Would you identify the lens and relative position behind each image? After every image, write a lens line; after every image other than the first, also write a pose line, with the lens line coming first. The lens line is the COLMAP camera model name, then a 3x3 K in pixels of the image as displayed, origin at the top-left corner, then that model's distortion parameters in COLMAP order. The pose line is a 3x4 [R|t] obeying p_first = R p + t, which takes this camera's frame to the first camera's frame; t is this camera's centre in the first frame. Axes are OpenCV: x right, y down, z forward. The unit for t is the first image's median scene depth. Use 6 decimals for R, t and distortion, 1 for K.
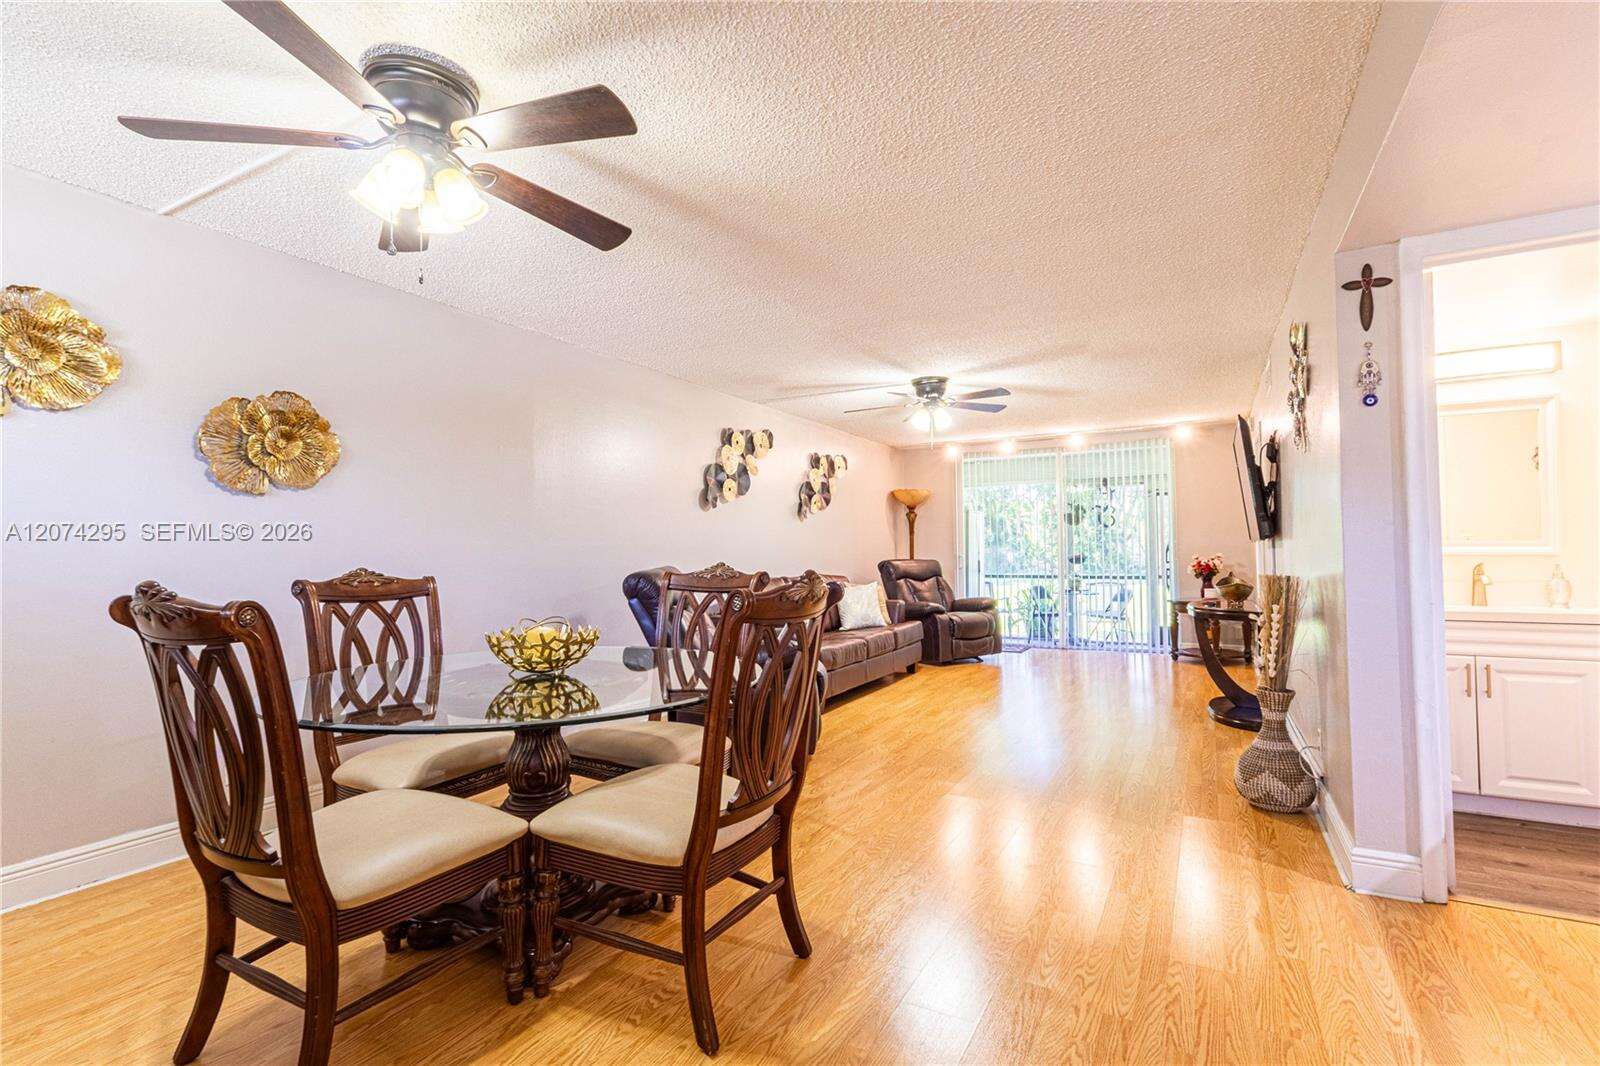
lens RADIAL K [[739.7, 0, 800.0], [0, 739.7, 533.0], [0, 0, 1]] dist [-0.003570, -0.000316]
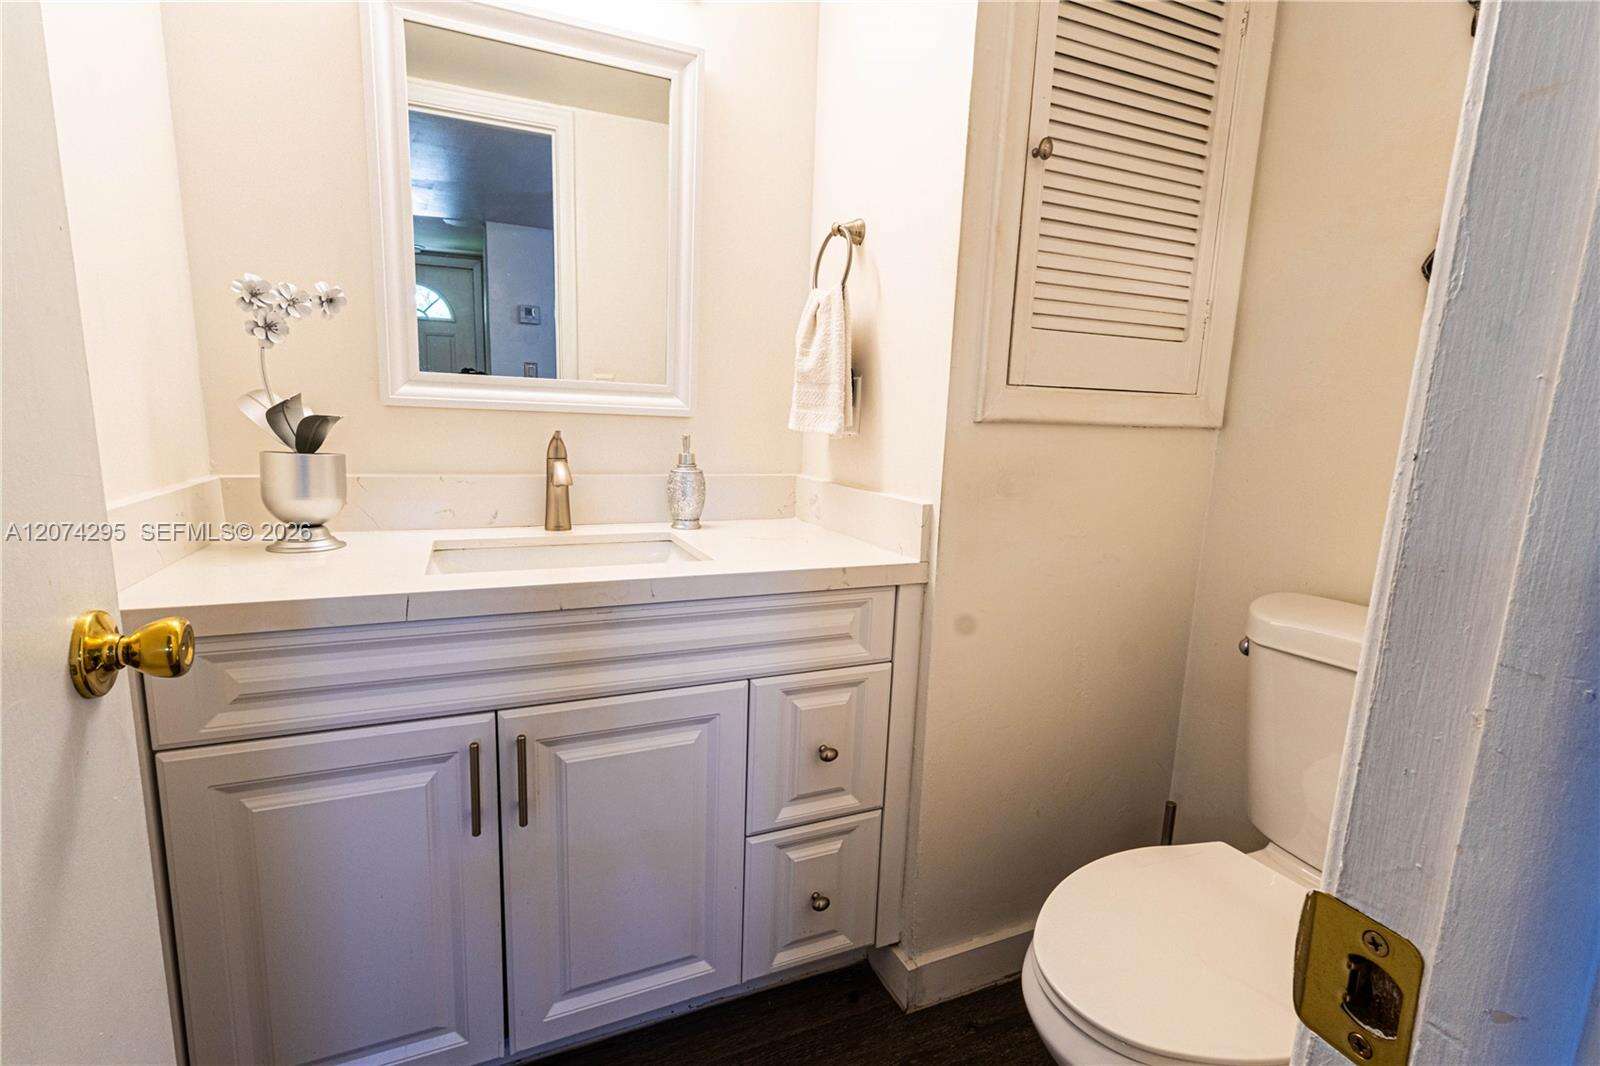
lens RADIAL K [[739.7, 0, 800.0], [0, 739.7, 533.0], [0, 0, 1]] dist [-0.003570, -0.000316]
pose [[0.610397, -0.109555, 0.784483, 0.743980], [-0.060519, 0.981044, 0.184094, 0.011587], [-0.789780, -0.159847, 0.592196, 0.698552]]
